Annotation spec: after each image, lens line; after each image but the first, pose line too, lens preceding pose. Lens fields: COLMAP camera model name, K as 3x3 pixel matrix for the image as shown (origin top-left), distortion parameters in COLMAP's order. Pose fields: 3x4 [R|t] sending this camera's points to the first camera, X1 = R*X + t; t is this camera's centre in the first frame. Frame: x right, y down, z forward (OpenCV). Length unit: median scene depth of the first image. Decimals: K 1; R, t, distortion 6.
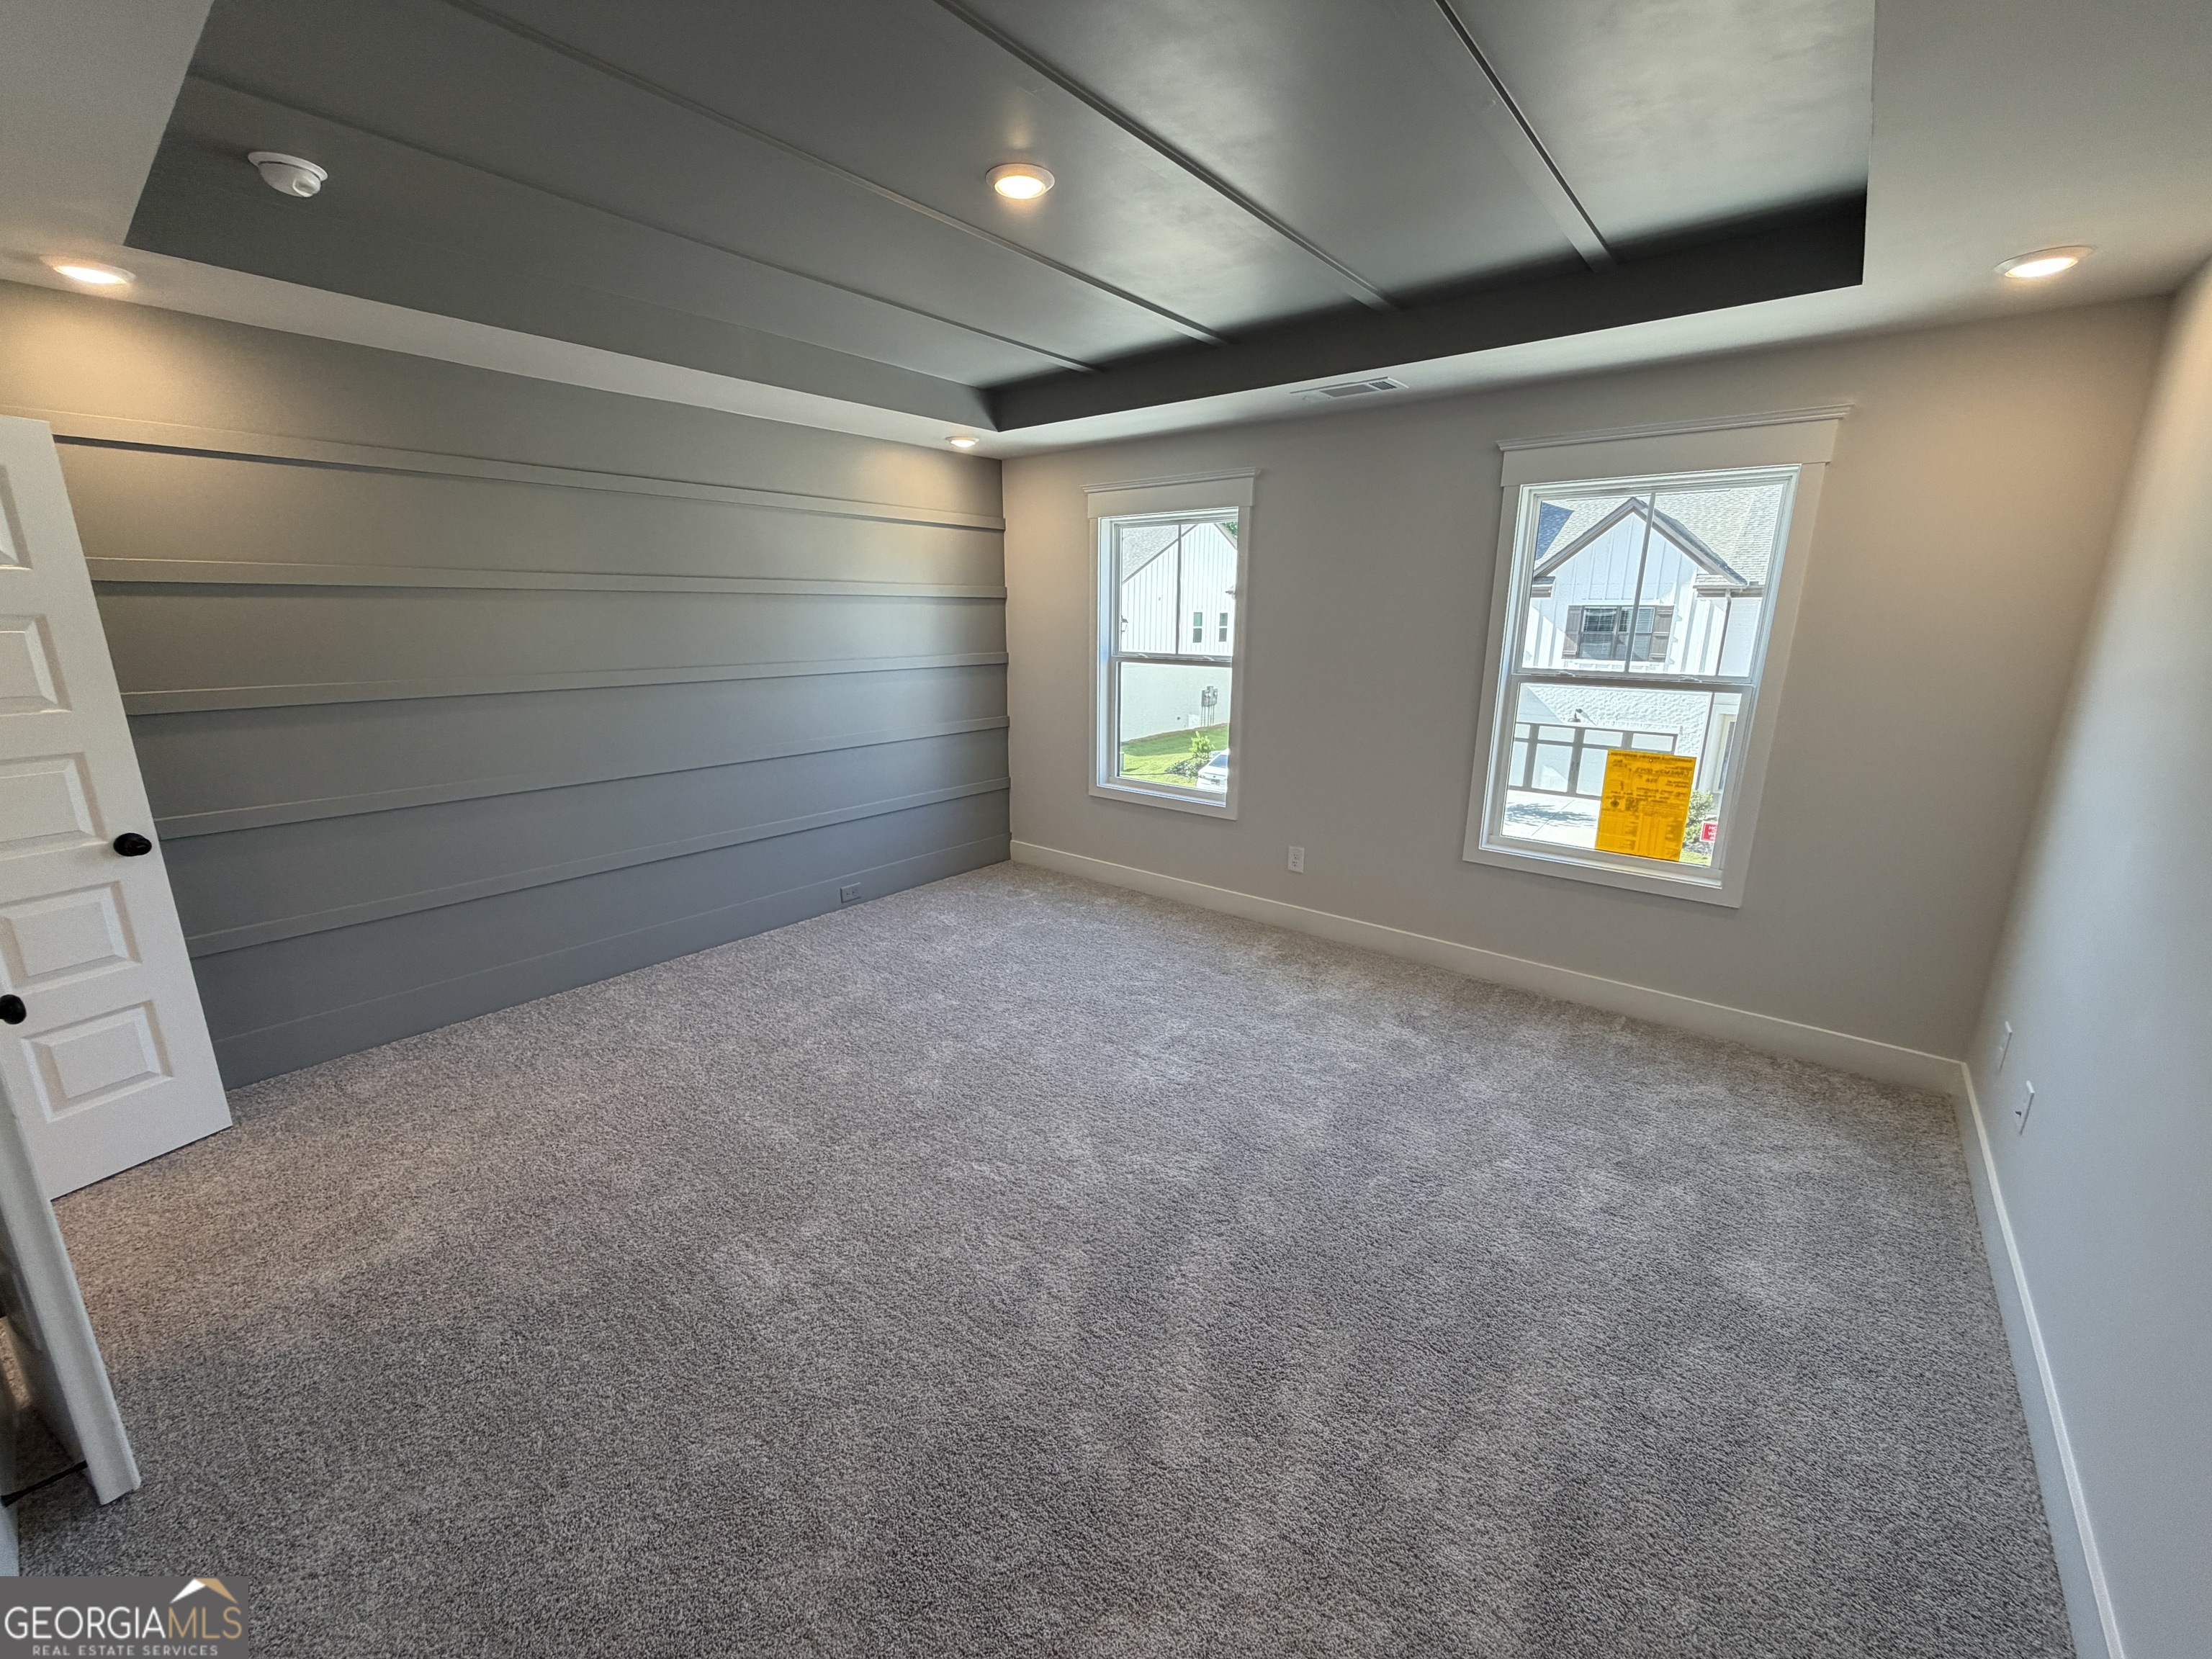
lens RADIAL K [[885.1, 0, 1110.4], [0, 885.1, 823.1], [0, 0, 1]] dist [0.000346, 0.000288]
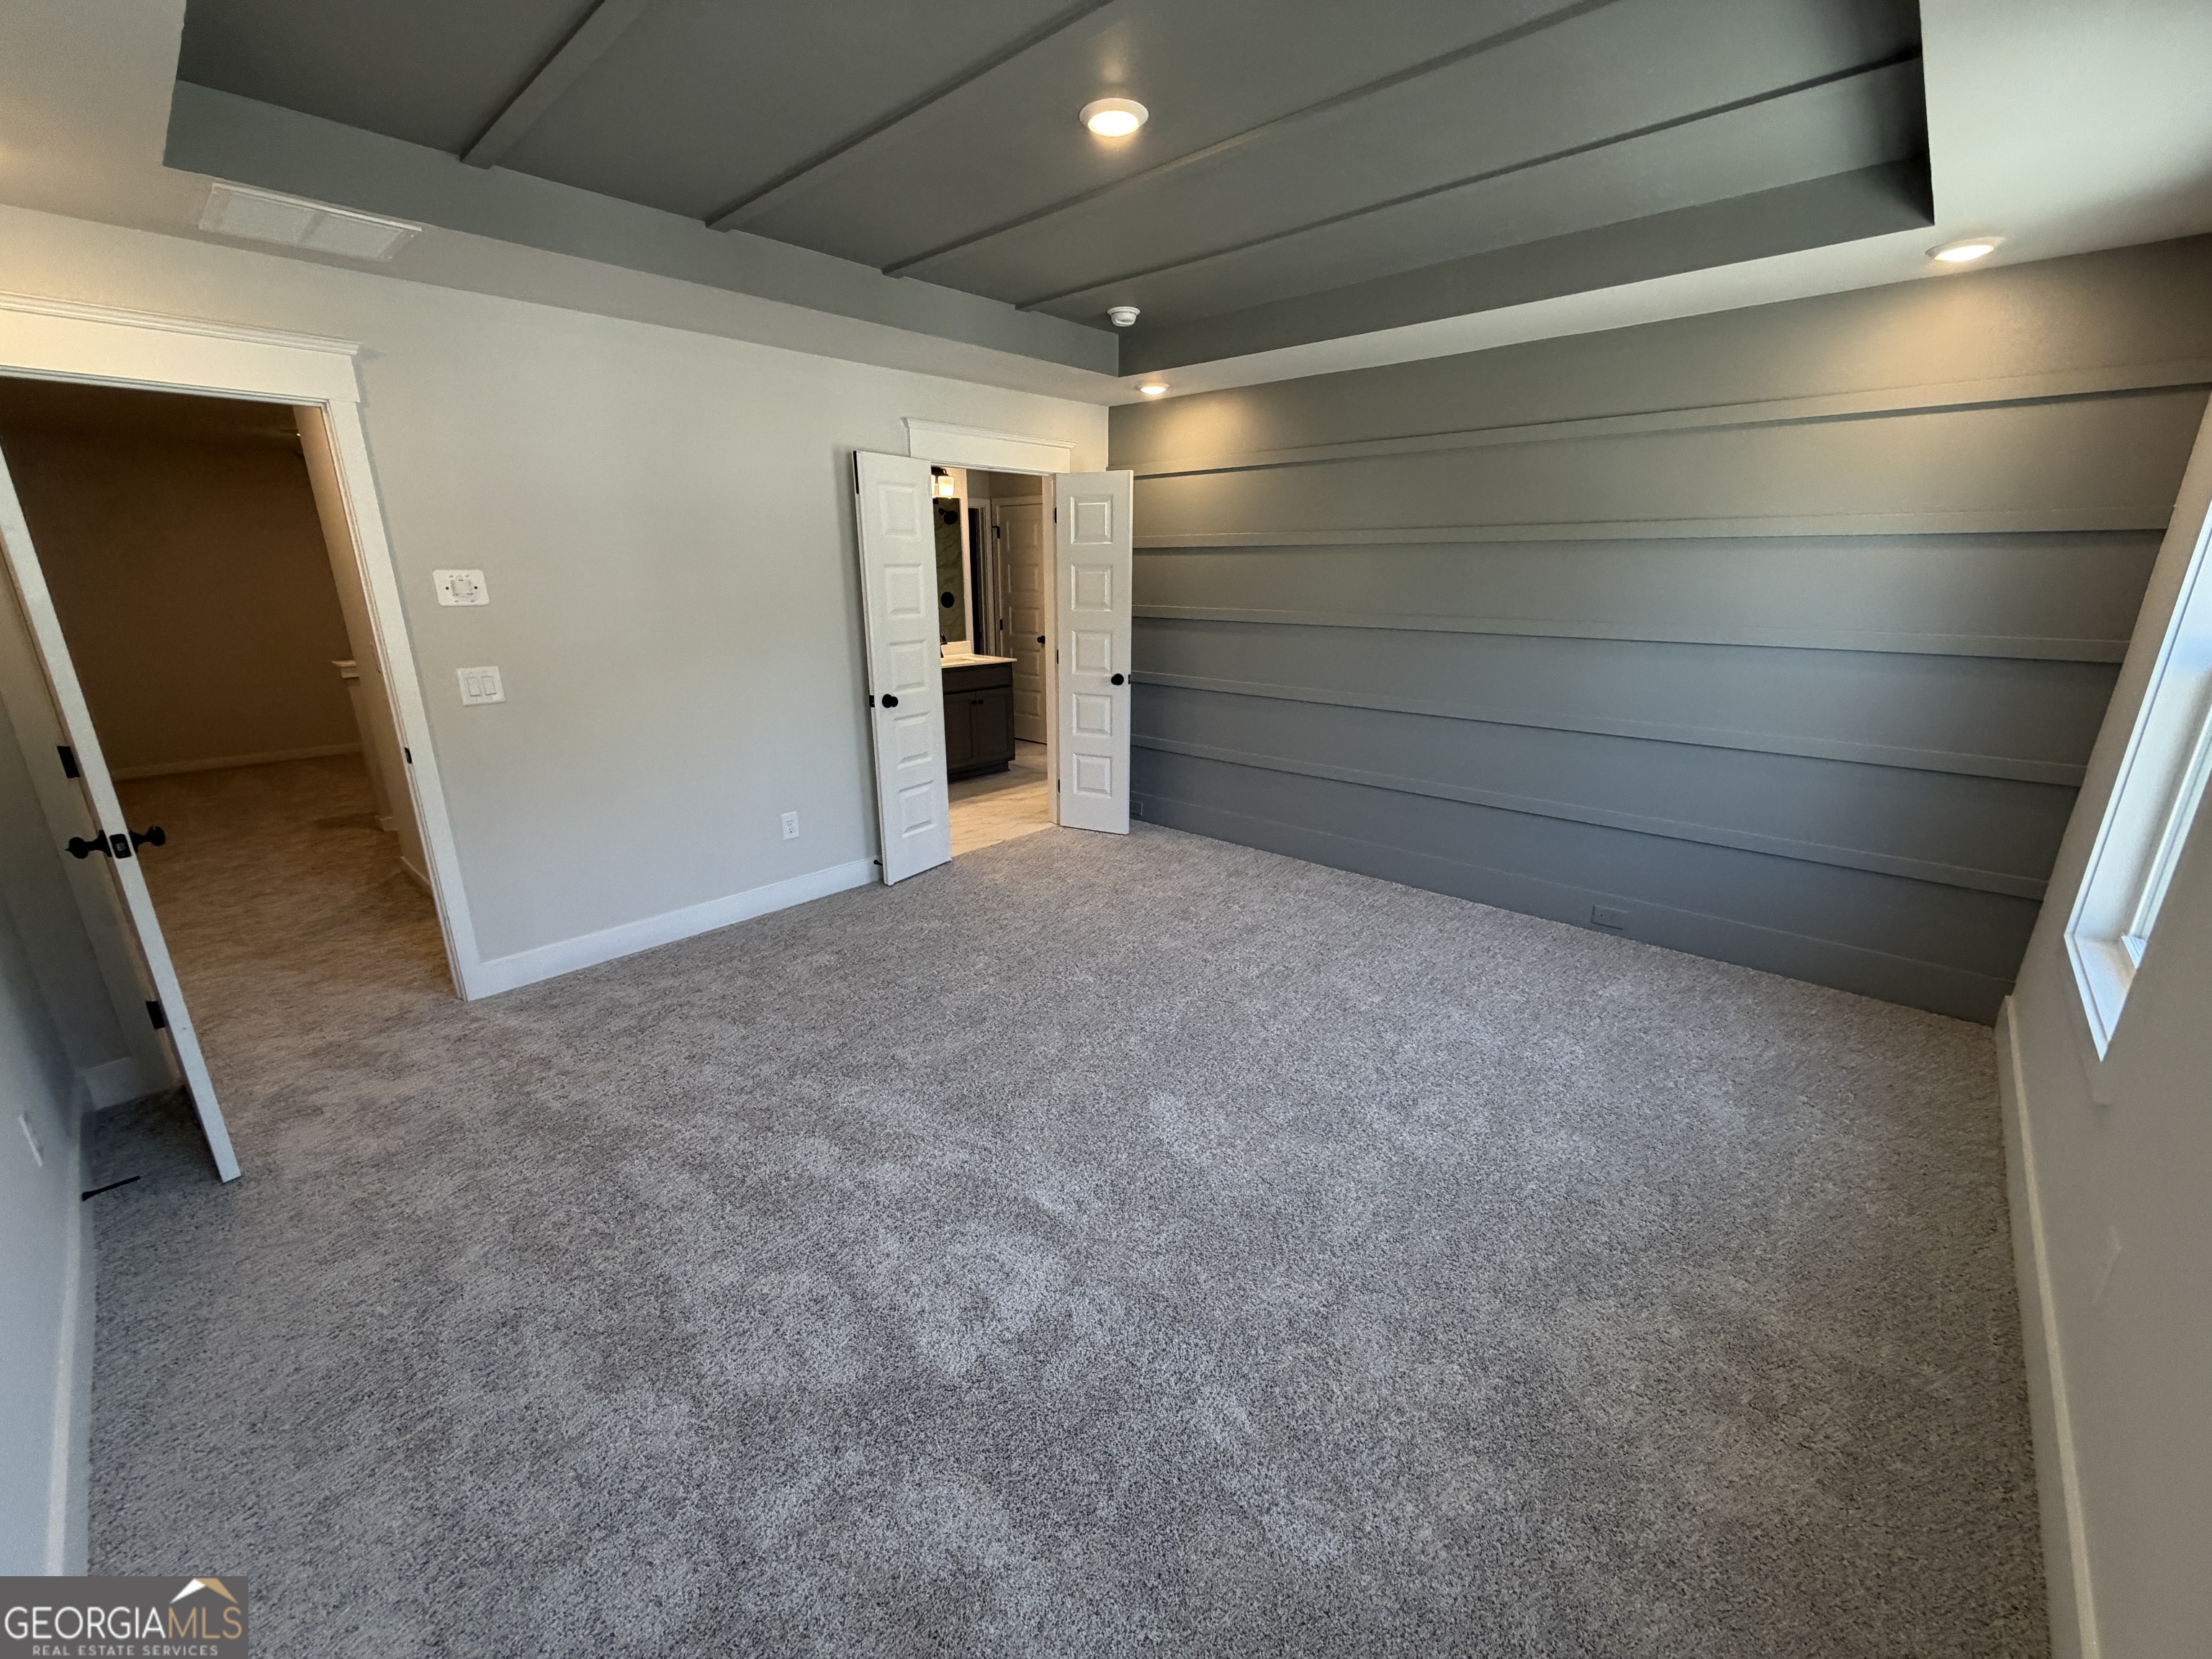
lens RADIAL K [[885.1, 0, 1108.4], [0, 885.1, 837.7], [0, 0, 1]] dist [0.000346, 0.000288]
pose [[-0.059791, 0.284709, -0.956747, 0.809955], [-0.236665, 0.927091, 0.290674, -0.192827], [0.969750, 0.243808, 0.011949, 0.894969]]
